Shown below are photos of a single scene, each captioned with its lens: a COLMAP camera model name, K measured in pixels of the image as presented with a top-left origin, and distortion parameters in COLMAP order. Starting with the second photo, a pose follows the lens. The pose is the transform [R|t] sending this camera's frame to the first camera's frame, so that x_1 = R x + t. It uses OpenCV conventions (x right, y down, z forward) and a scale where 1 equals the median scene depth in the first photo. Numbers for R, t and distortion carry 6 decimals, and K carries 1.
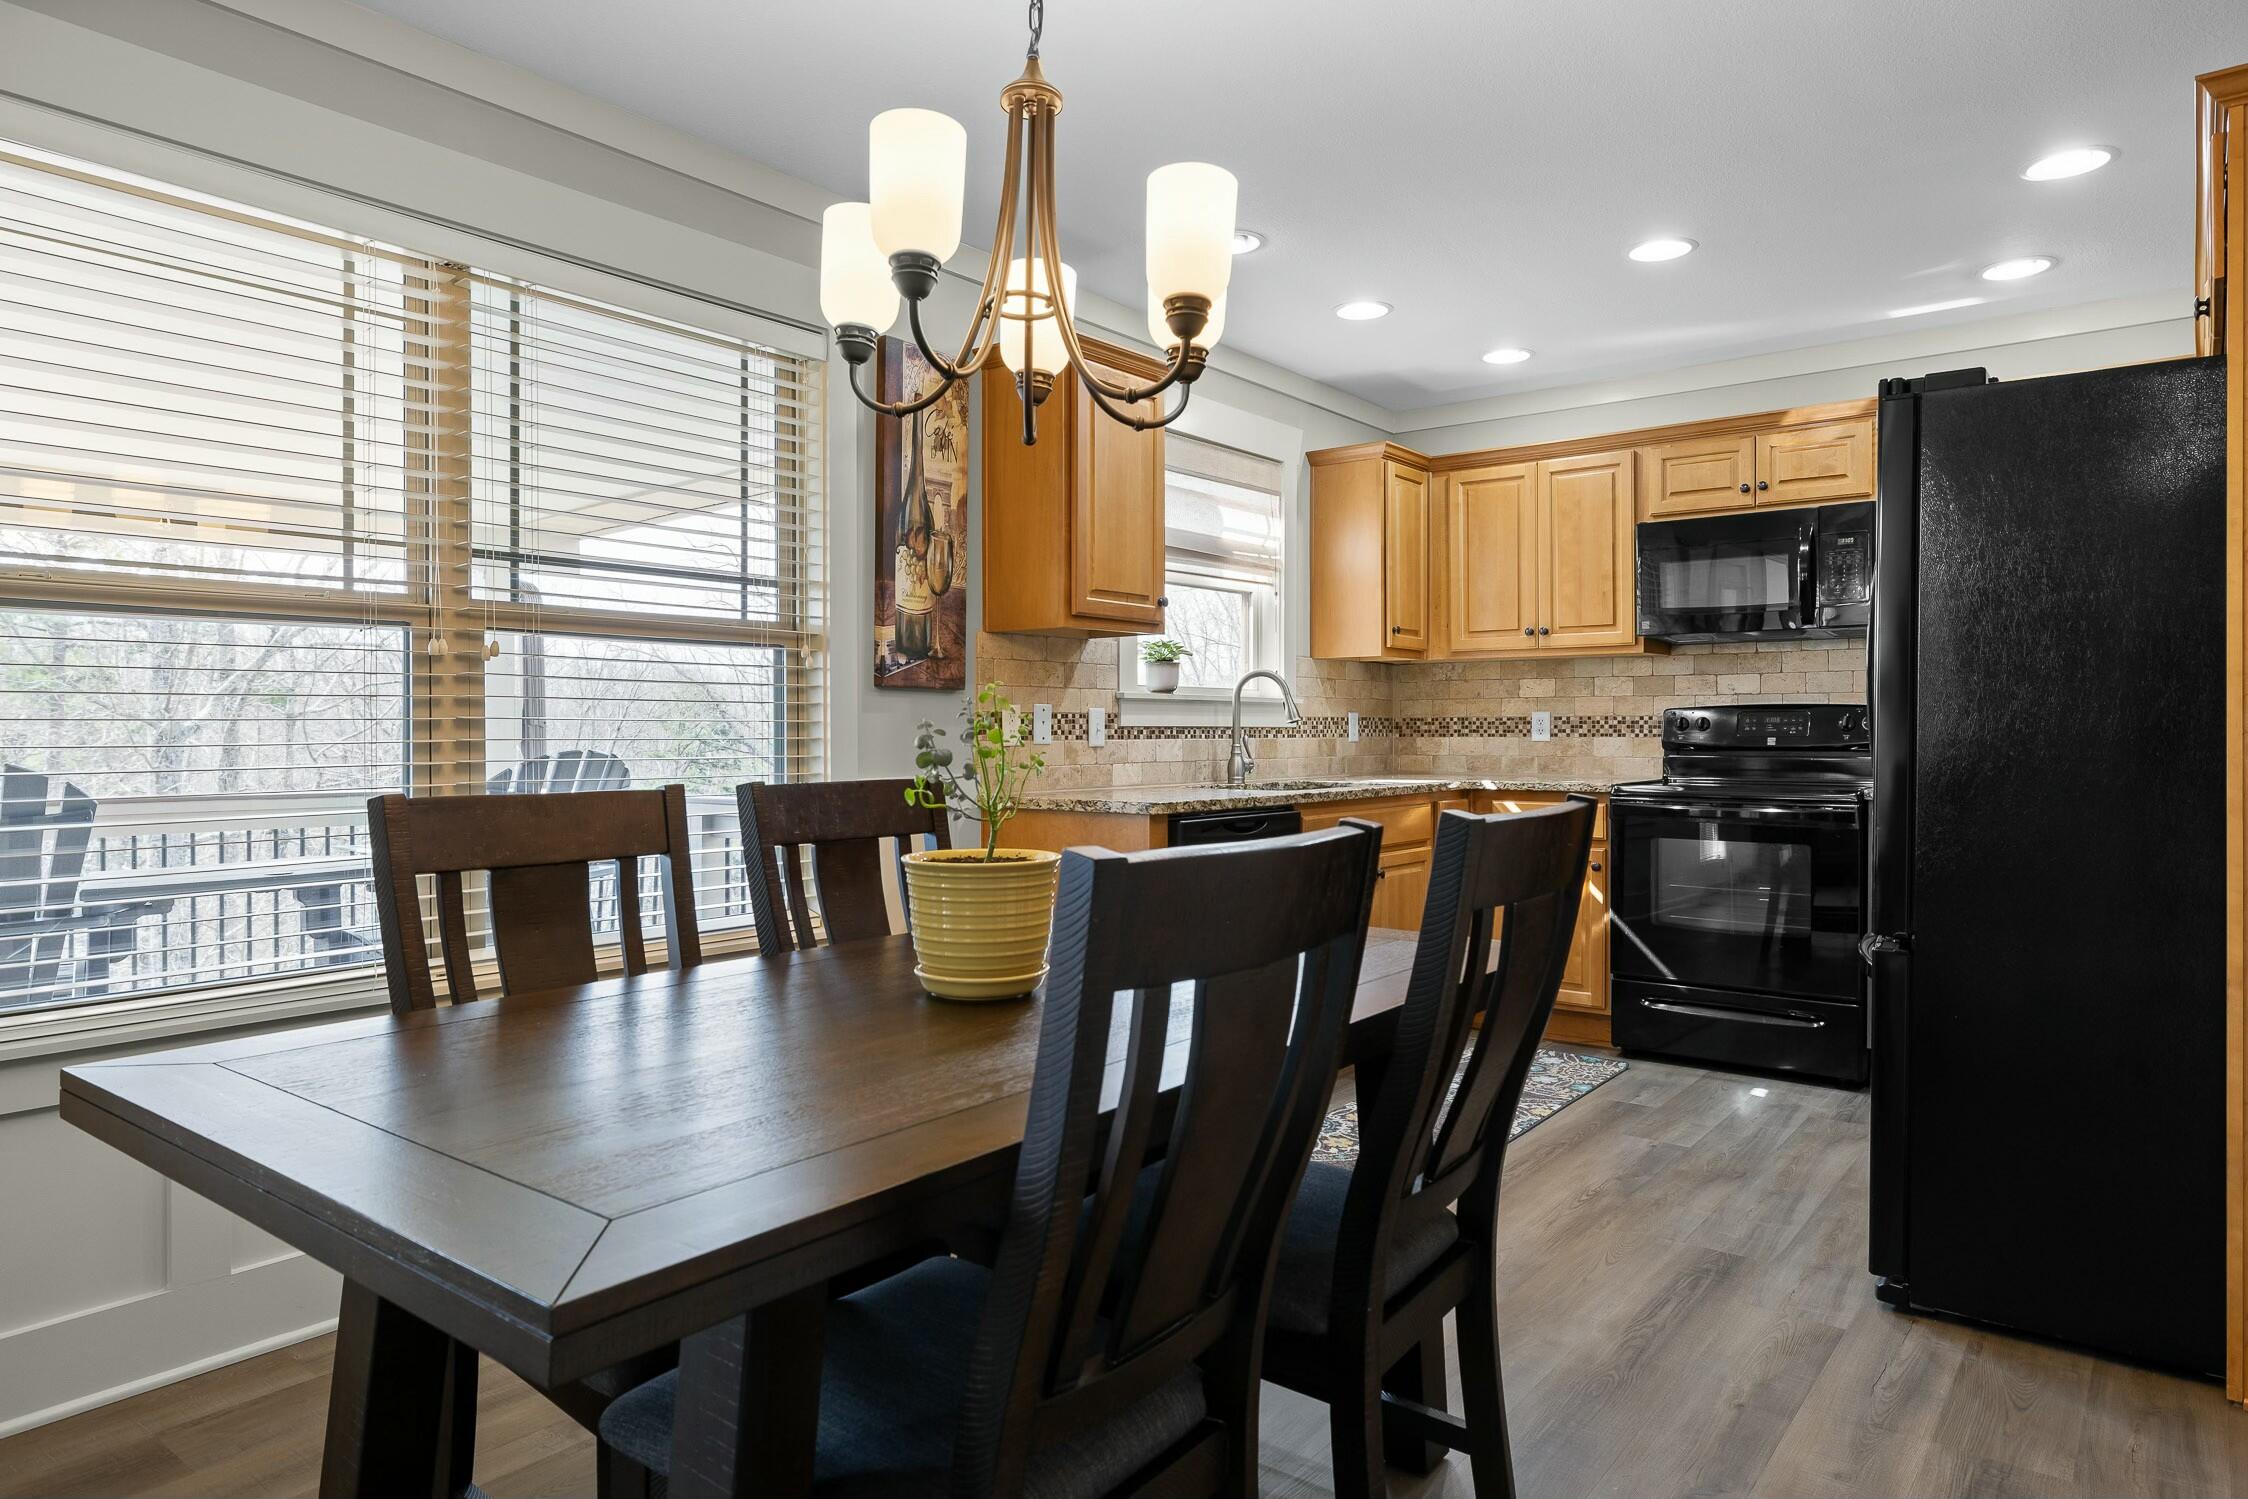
lens RADIAL K [[1355.9, 0, 1124.0], [0, 1355.9, 749.5], [0, 0, 1]] dist [-0.001445, -0.000188]
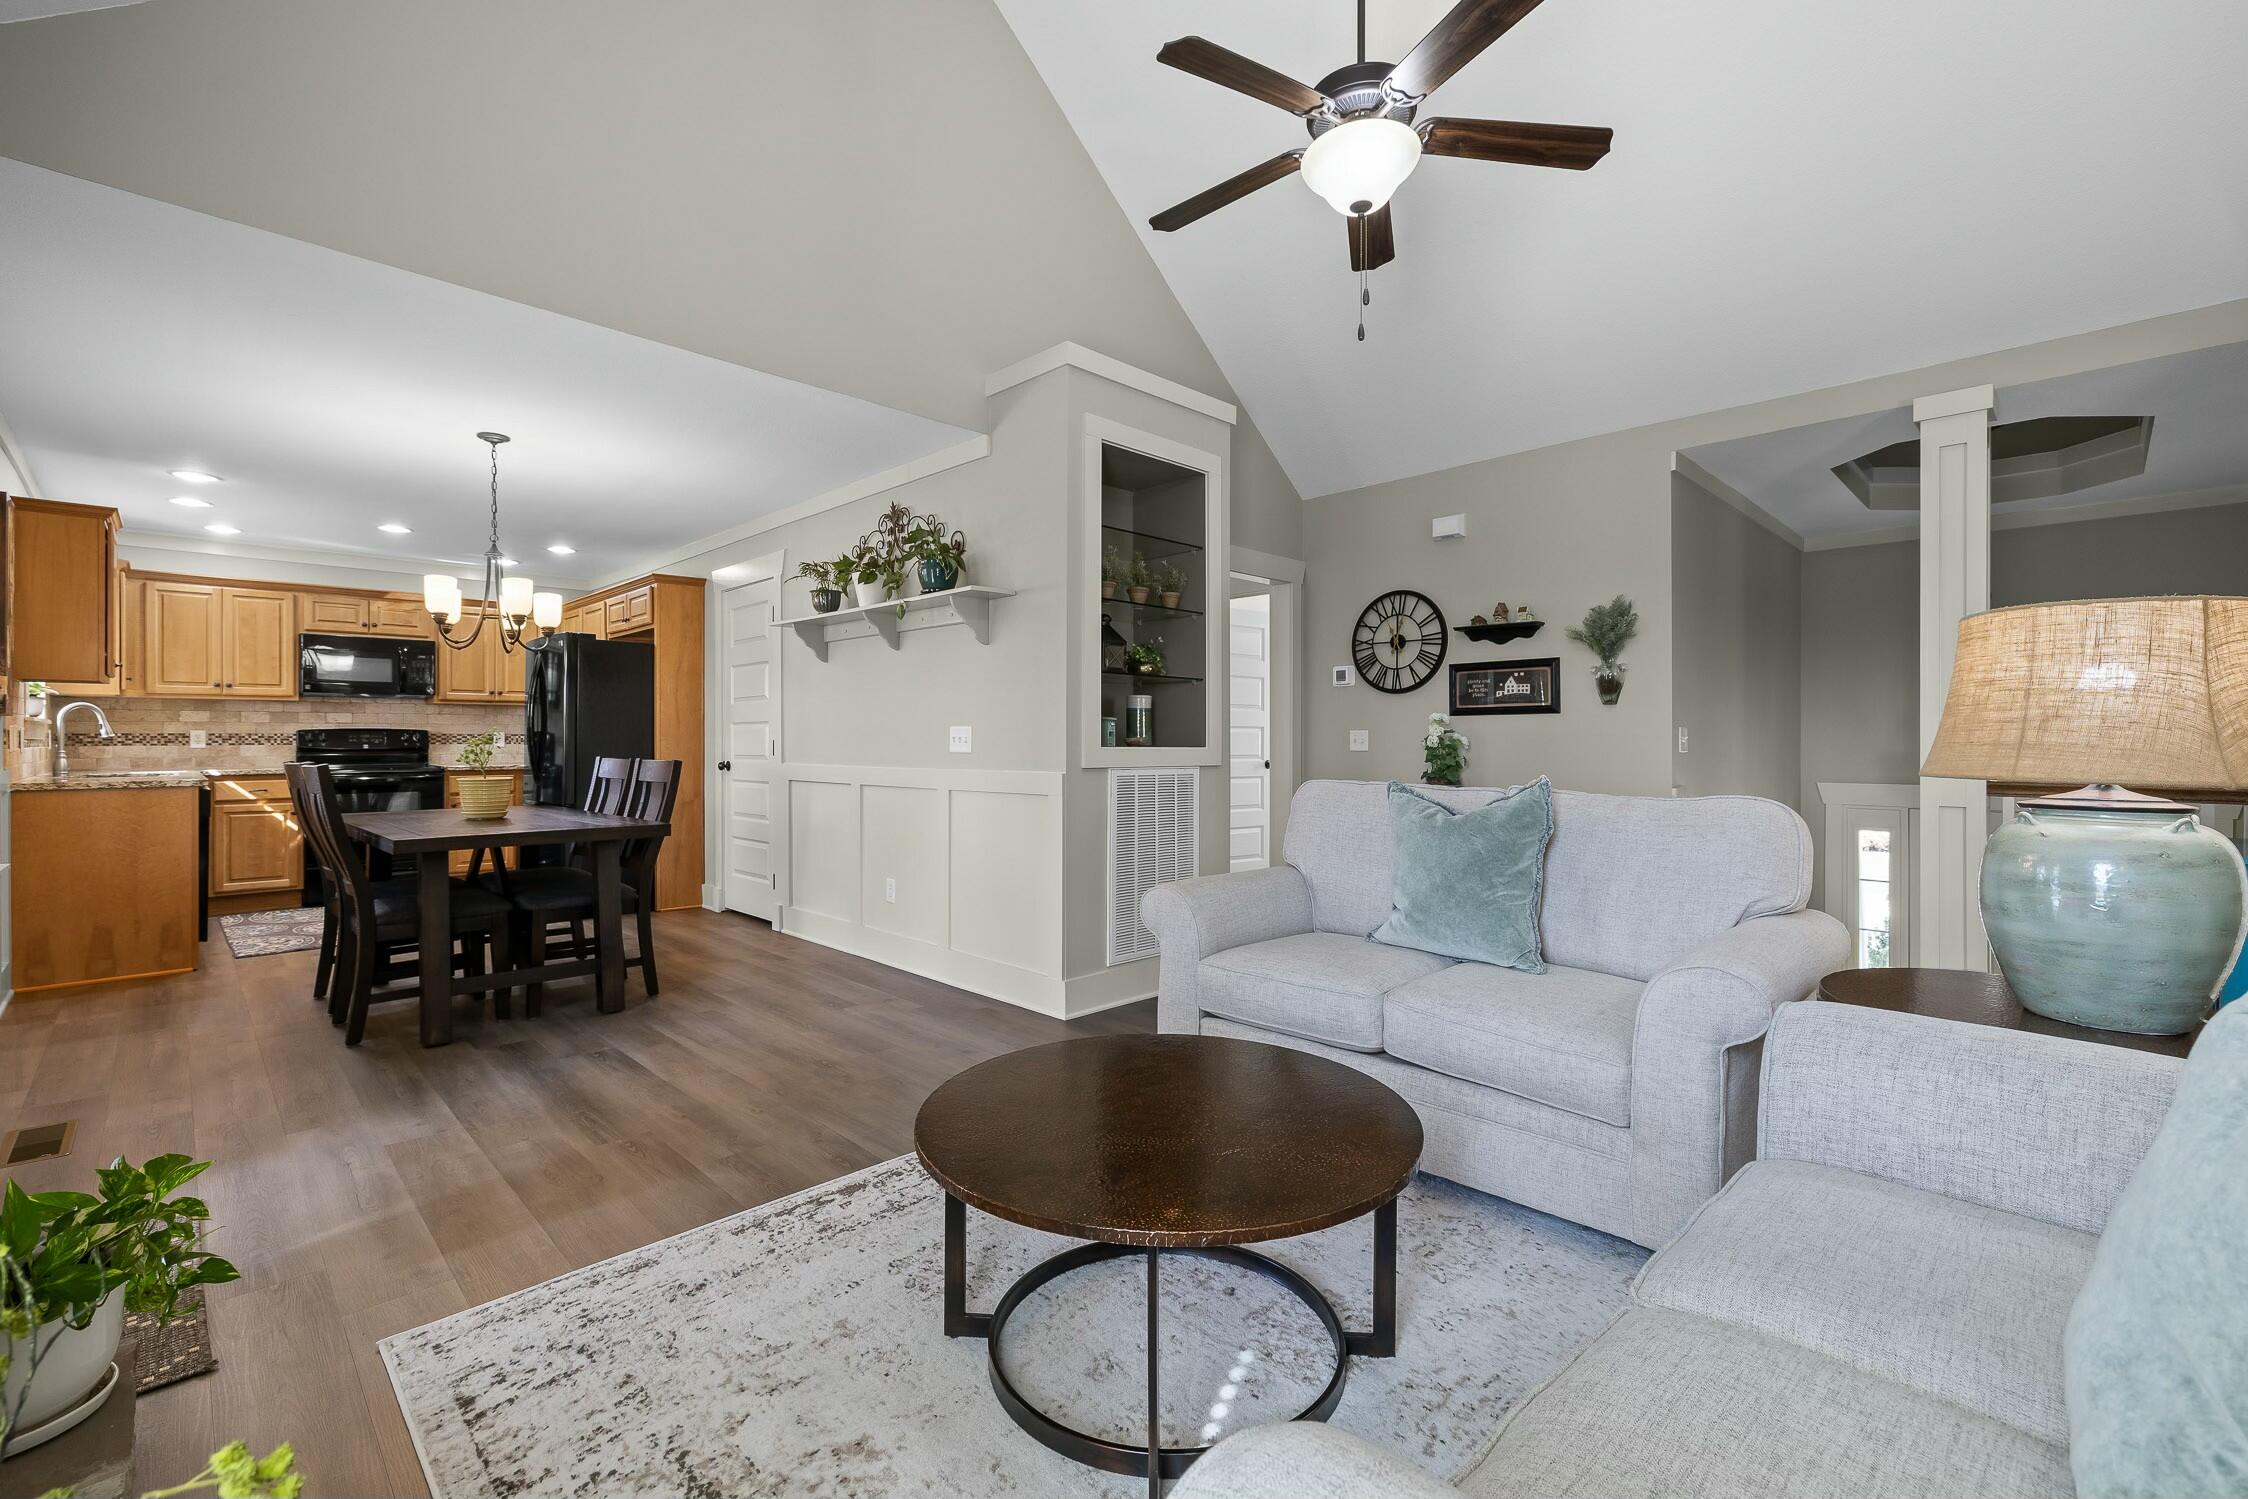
lens RADIAL K [[965.7, 0, 1124.0], [0, 965.7, 749.5], [0, 0, 1]] dist [0.000364, 0.000027]
pose [[0.118935, -0.009837, 0.992853, -0.873392], [0.016113, 0.999838, 0.007976, 0.005372], [-0.992771, 0.015049, 0.119074, -0.326958]]
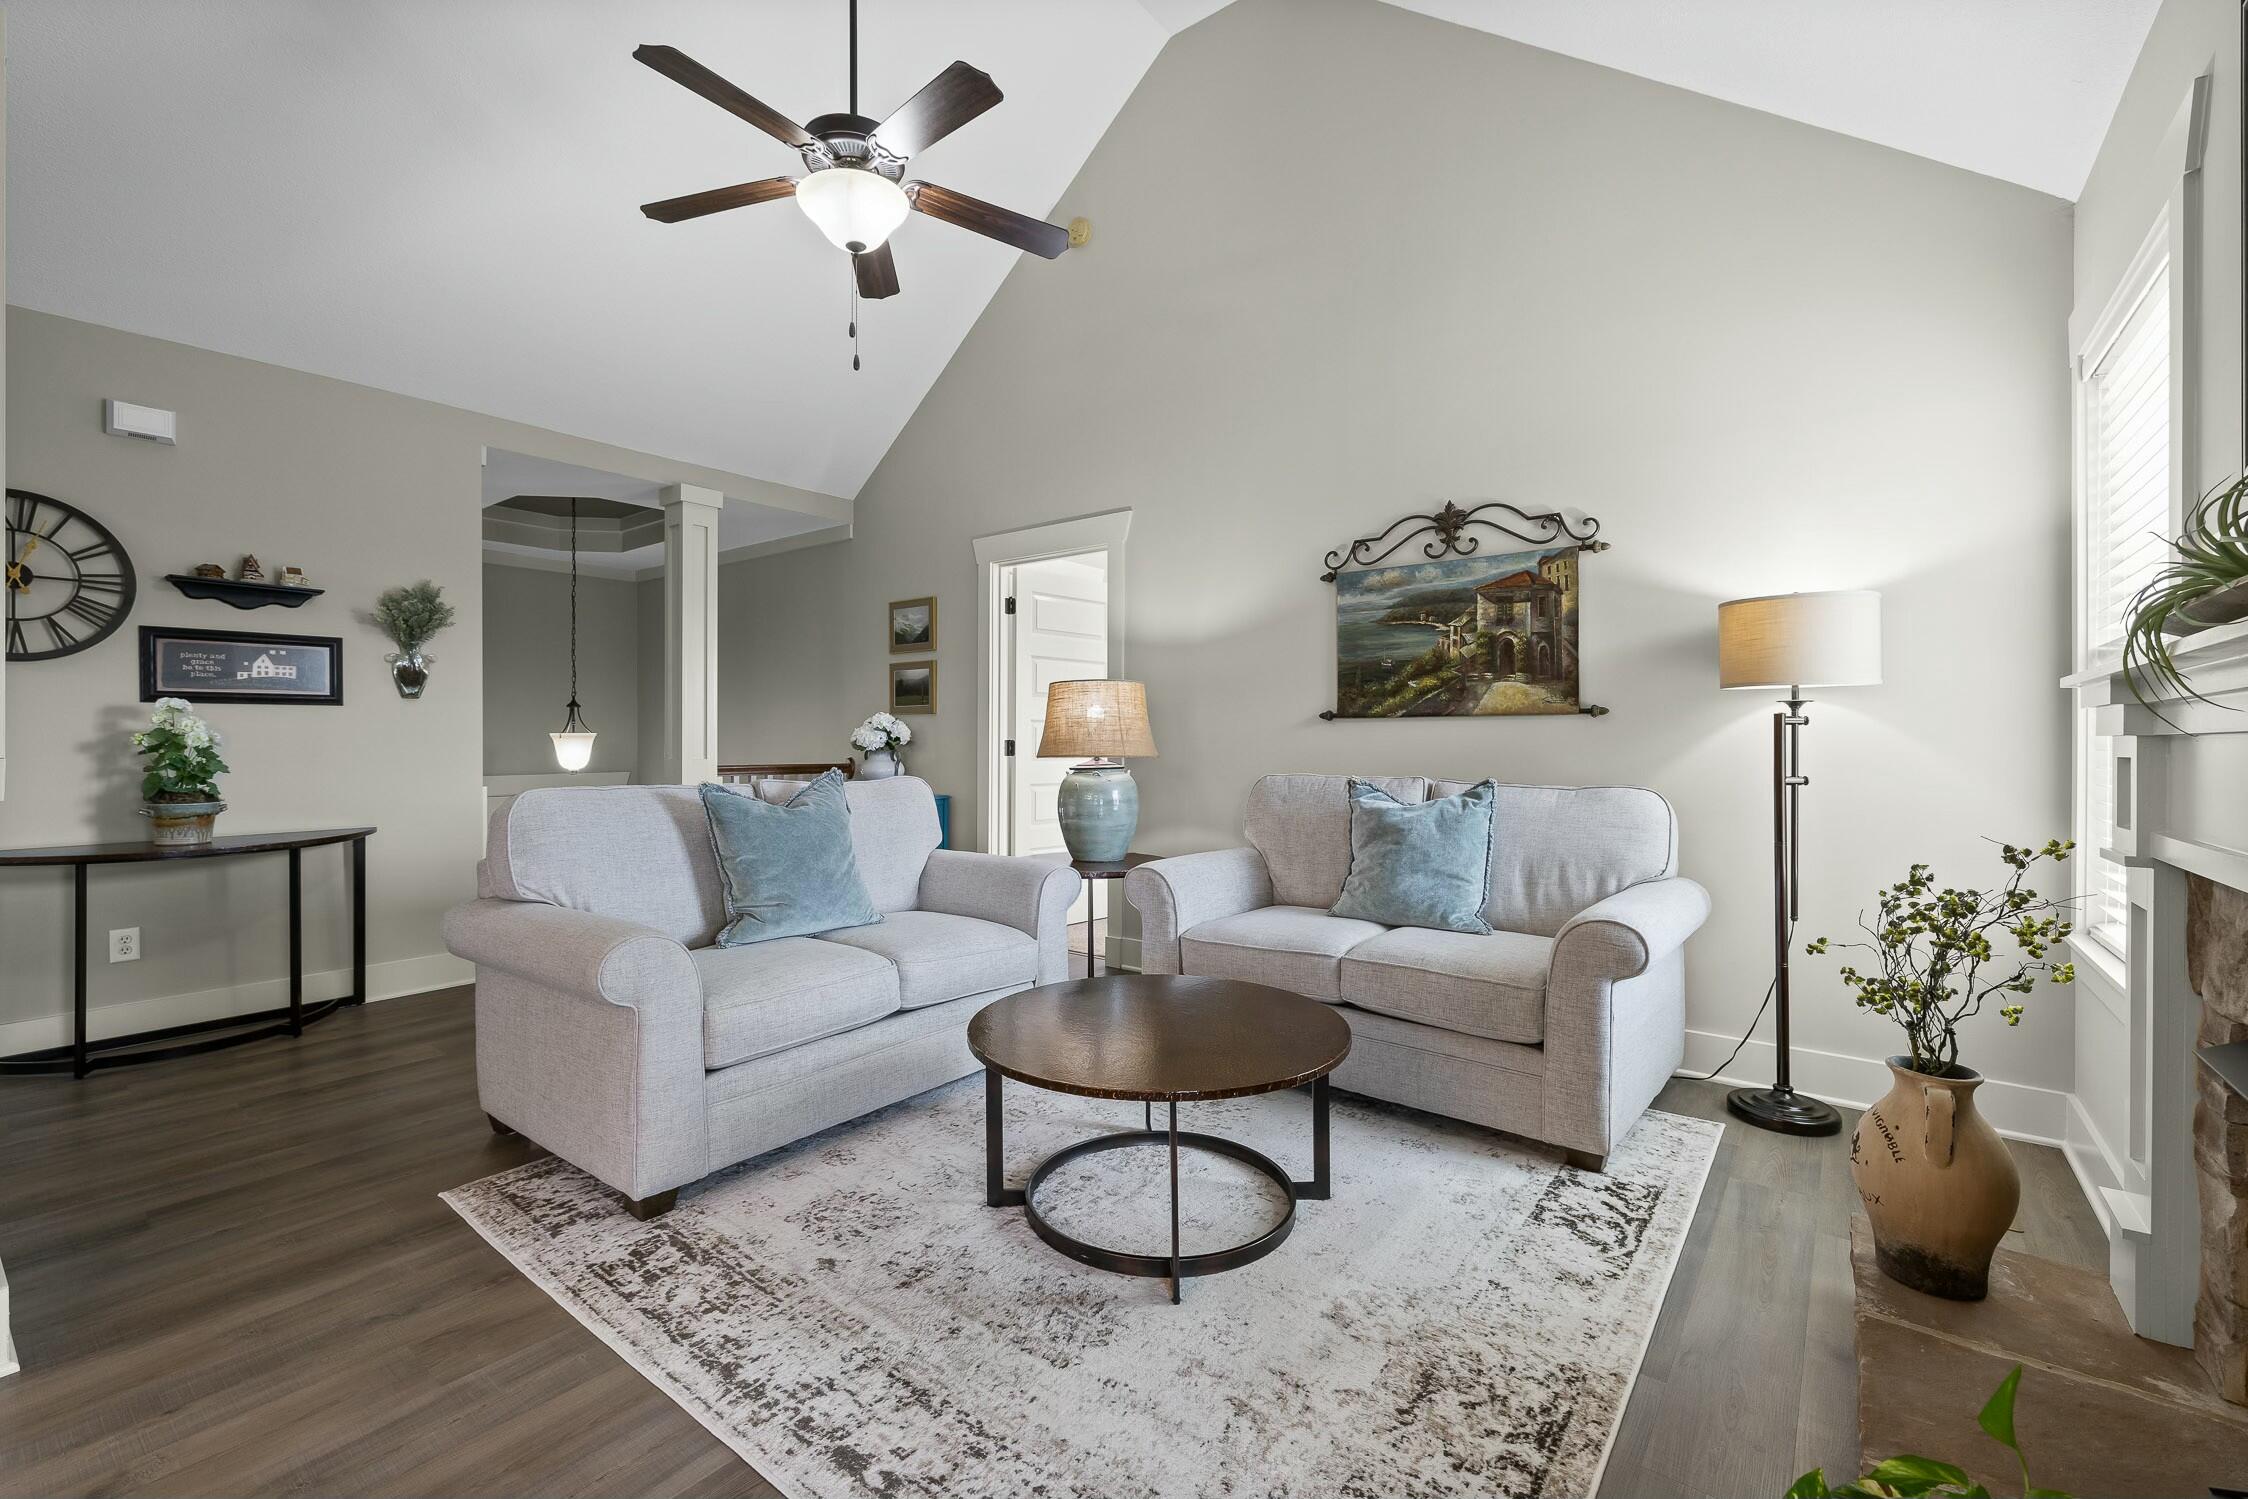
lens RADIAL K [[947.9, 0, 1124.0], [0, 947.9, 749.5], [0, 0, 1]] dist [0.000488, 0.000021]
pose [[-0.999951, -0.001040, -0.009827, -0.472541], [-0.001332, 0.999557, 0.029723, -0.004599], [0.009792, 0.029735, -0.999510, 0.187708]]
